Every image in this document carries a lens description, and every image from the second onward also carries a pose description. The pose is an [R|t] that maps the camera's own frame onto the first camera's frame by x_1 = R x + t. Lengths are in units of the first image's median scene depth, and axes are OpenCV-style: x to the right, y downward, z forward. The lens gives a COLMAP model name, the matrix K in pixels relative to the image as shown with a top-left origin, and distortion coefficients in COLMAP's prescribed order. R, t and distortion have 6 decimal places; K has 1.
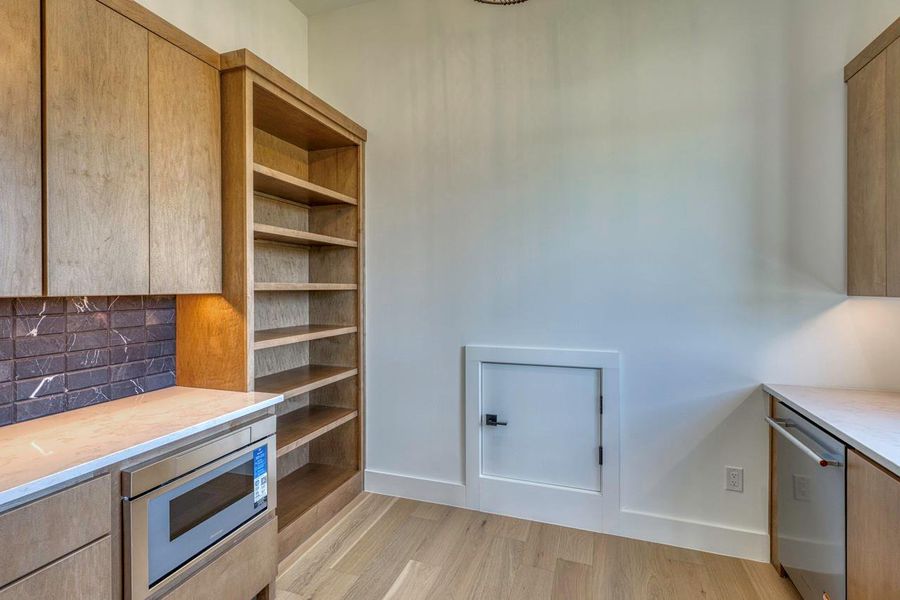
lens RADIAL K [[429.2, 0, 449.9], [0, 429.2, 291.8], [0, 0, 1]] dist [0.002220, -0.003055]
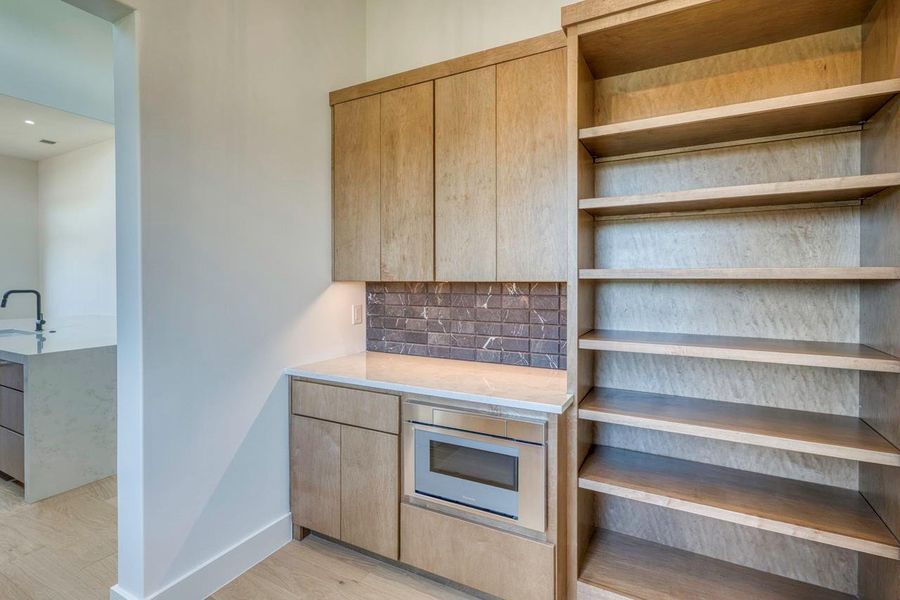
lens RADIAL K [[429.2, 0, 468.7], [0, 429.2, 284.3], [0, 0, 1]] dist [0.002220, -0.003055]
pose [[-0.132092, 0.012333, -0.991161, 0.489802], [-0.011999, 0.999829, 0.014040, -0.001602], [0.991165, 0.013747, -0.131921, 1.026014]]
